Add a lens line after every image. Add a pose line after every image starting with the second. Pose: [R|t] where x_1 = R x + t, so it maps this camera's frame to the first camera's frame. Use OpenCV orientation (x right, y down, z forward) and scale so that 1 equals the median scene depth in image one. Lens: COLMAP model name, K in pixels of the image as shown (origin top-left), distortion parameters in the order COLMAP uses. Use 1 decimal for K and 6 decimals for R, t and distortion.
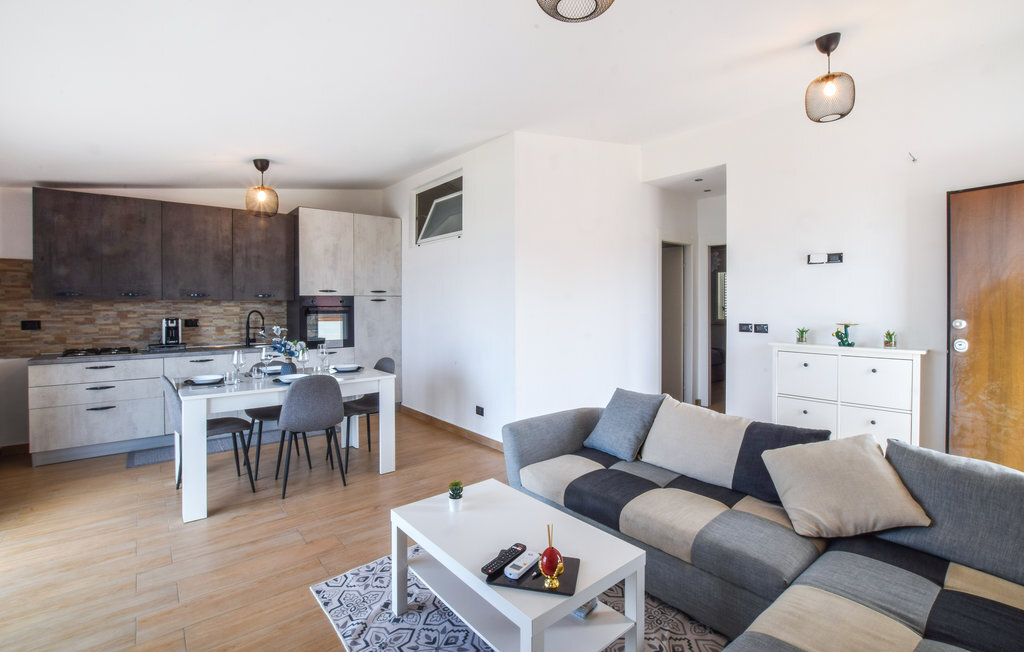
lens RADIAL K [[458.8, 0, 514.8], [0, 458.8, 308.0], [0, 0, 1]] dist [-0.014687, -0.000121]
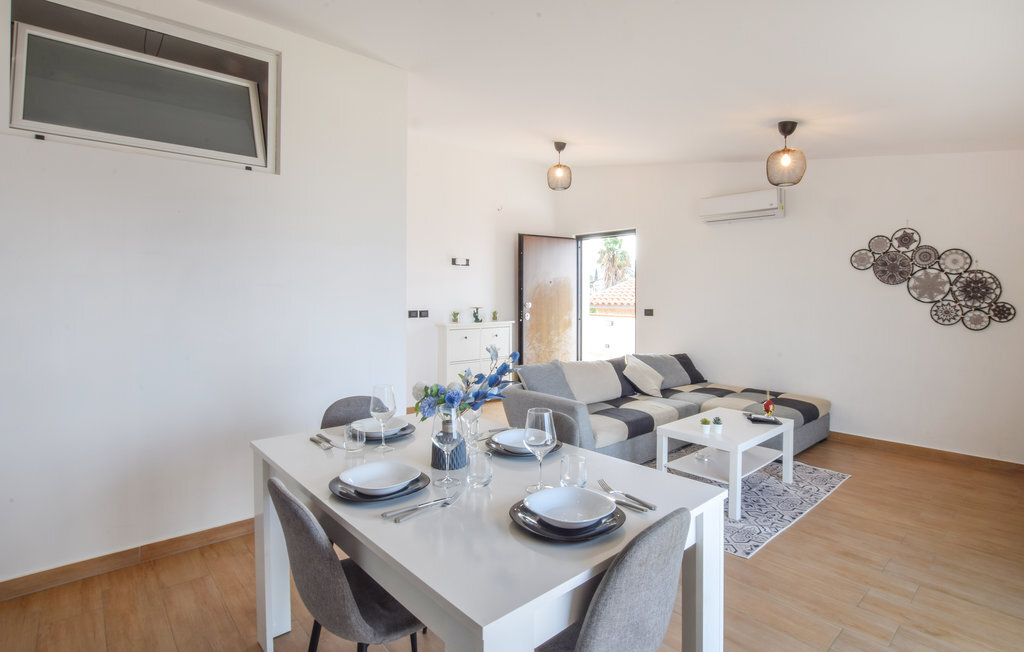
lens RADIAL K [[514.6, 0, 510.7], [0, 514.6, 301.6], [0, 0, 1]] dist [-0.002430, -0.000374]
pose [[-0.045728, -0.017537, 0.998800, -0.980767], [0.000729, 0.999845, 0.017588, -0.014095], [-0.998954, 0.001532, -0.045708, 0.966426]]
